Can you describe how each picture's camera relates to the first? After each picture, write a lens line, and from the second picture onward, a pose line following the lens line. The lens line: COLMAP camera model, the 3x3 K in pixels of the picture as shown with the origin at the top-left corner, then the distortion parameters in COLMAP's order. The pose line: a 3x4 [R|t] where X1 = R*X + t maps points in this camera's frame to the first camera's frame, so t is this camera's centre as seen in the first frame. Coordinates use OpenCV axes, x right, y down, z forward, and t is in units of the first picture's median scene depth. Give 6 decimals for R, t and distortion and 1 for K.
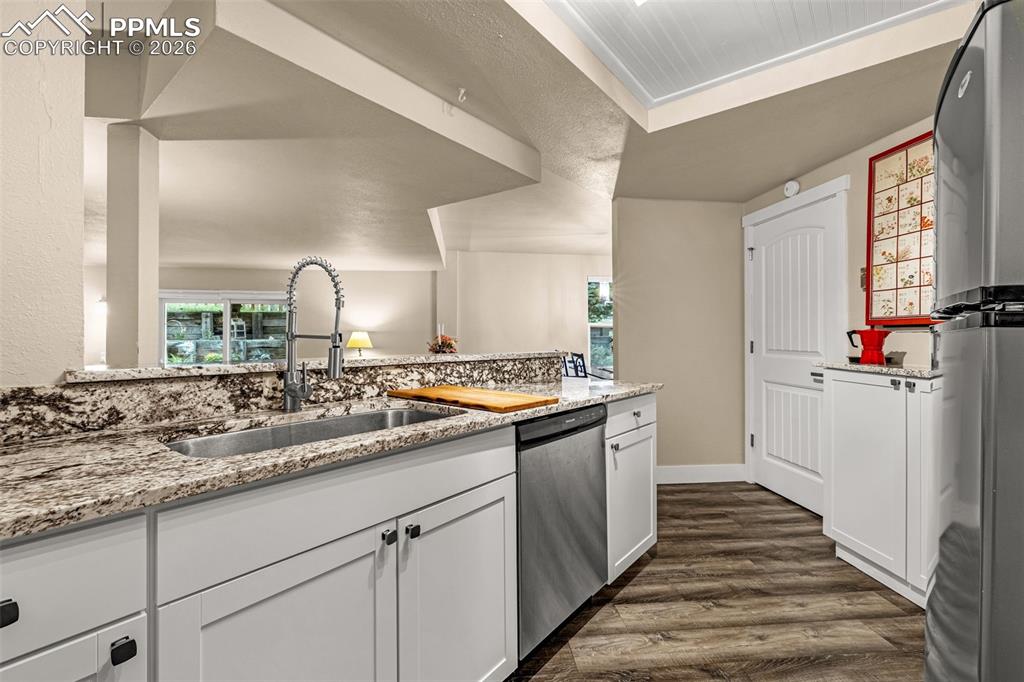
lens RADIAL K [[440.6, 0, 514.6], [0, 440.6, 336.8], [0, 0, 1]] dist [0.001491, -0.000946]
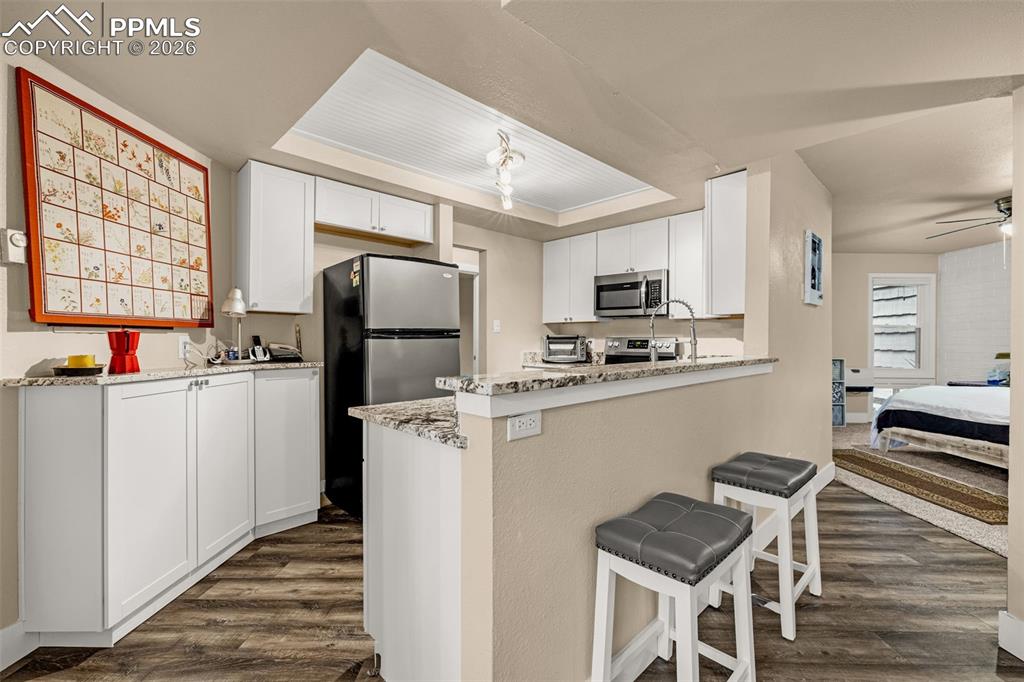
lens RADIAL K [[440.6, 0, 510.7], [0, 440.6, 341.2], [0, 0, 1]] dist [0.001491, -0.000946]
pose [[-0.990513, 0.000684, 0.137417, -0.010196], [0.001233, 0.999992, 0.003914, 0.002007], [-0.137413, 0.004046, -0.990506, 1.695669]]
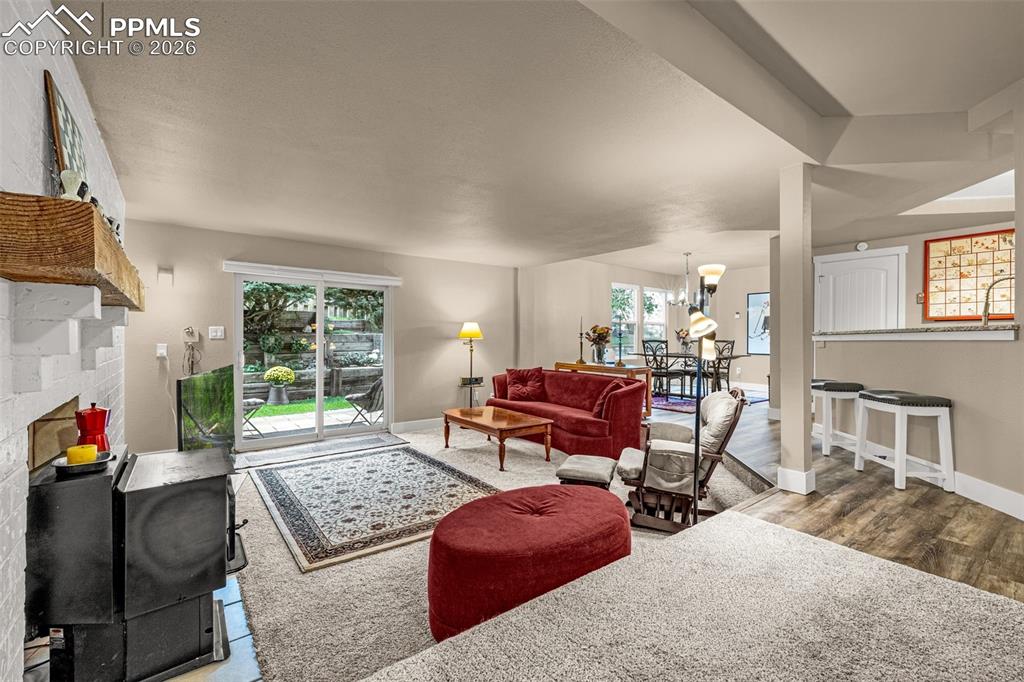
lens RADIAL K [[440.6, 0, 508.7], [0, 440.6, 344.4], [0, 0, 1]] dist [0.001491, -0.000946]
pose [[0.863324, -0.001620, 0.504647, -2.132314], [-0.003717, 0.999947, 0.009567, 0.081898], [-0.504636, -0.010135, 0.863273, 0.203697]]
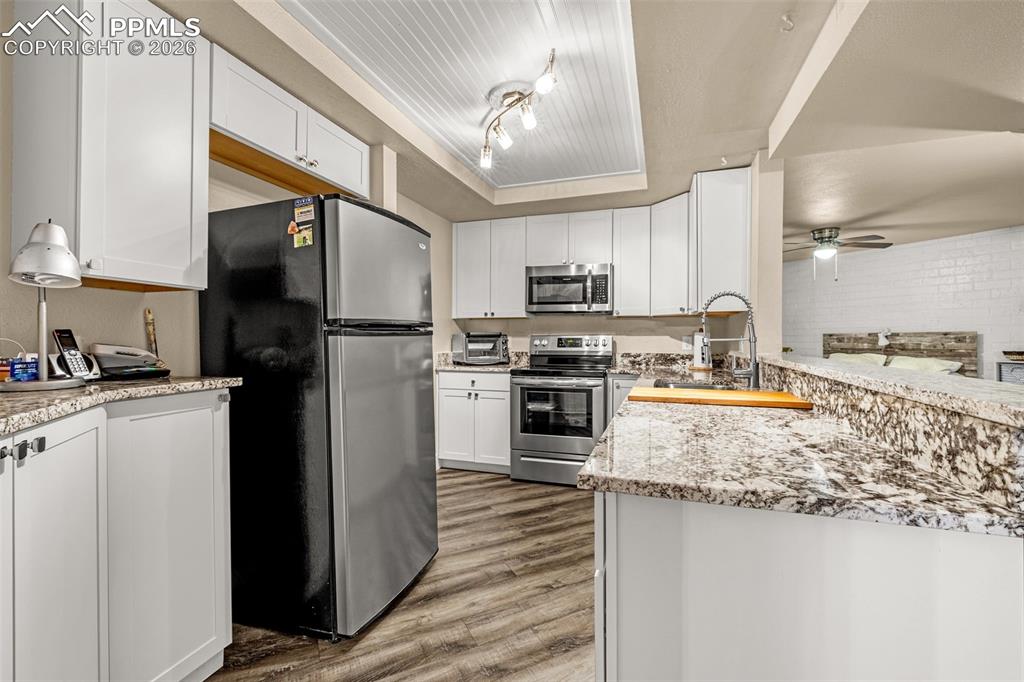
lens RADIAL K [[440.6, 0, 512.8], [0, 440.6, 339.0], [0, 0, 1]] dist [0.001491, -0.000946]
pose [[-0.939291, 0.002780, -0.343112, 0.516122], [0.002321, 0.999996, 0.001748, 0.004709], [0.343115, 0.000845, -0.939293, 1.335744]]
